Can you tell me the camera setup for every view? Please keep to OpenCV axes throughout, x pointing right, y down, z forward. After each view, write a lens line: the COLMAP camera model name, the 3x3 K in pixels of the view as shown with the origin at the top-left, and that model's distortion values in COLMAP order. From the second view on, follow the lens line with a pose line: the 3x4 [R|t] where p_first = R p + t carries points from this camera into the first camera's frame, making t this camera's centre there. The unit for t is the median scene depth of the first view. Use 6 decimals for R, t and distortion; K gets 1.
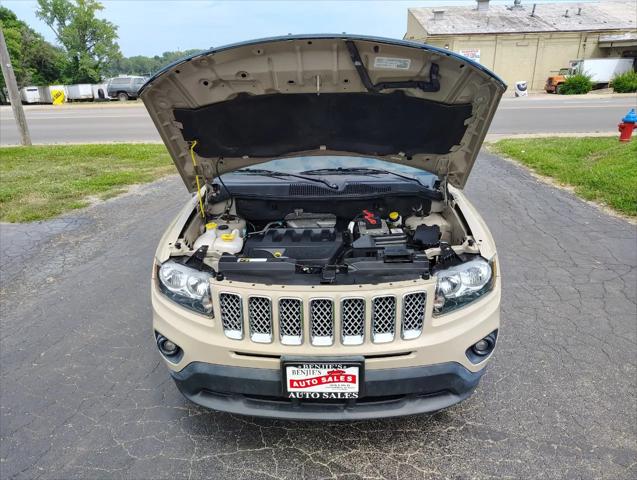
lens RADIAL K [[444.9, 0, 317.3], [0, 444.9, 236.7], [0, 0, 1]] dist [-0.002123, -0.003037]
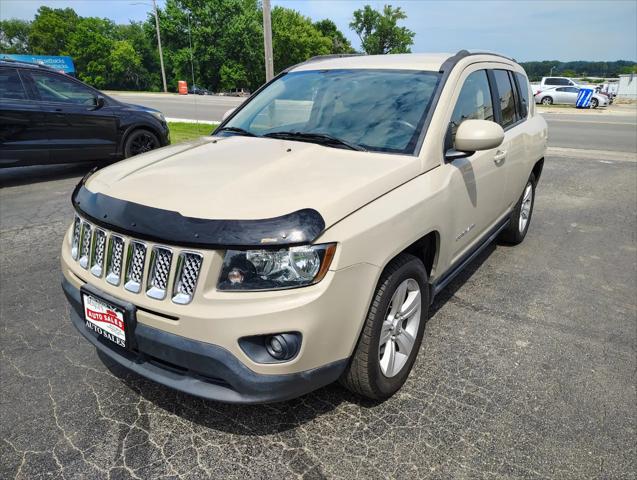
lens RADIAL K [[442.0, 0, 319.9], [0, 442.0, 236.3], [0, 0, 1]] dist [0.022981, -0.002431]
pose [[0.840488, 0.204073, -0.501930, 0.725900], [-0.209376, 0.976728, 0.046512, 0.000498], [0.499741, 0.066000, 0.863656, 0.312876]]
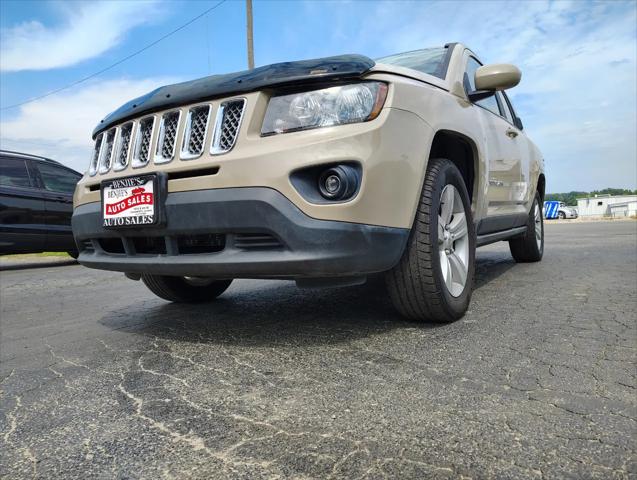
lens RADIAL K [[442.0, 0, 319.9], [0, 442.0, 236.3], [0, 0, 1]] dist [0.022981, -0.002431]
pose [[0.861011, 0.003815, -0.508573, 0.644657], [-0.146644, 0.959364, -0.241071, 0.449435], [0.486987, 0.282144, 0.826582, 0.404388]]
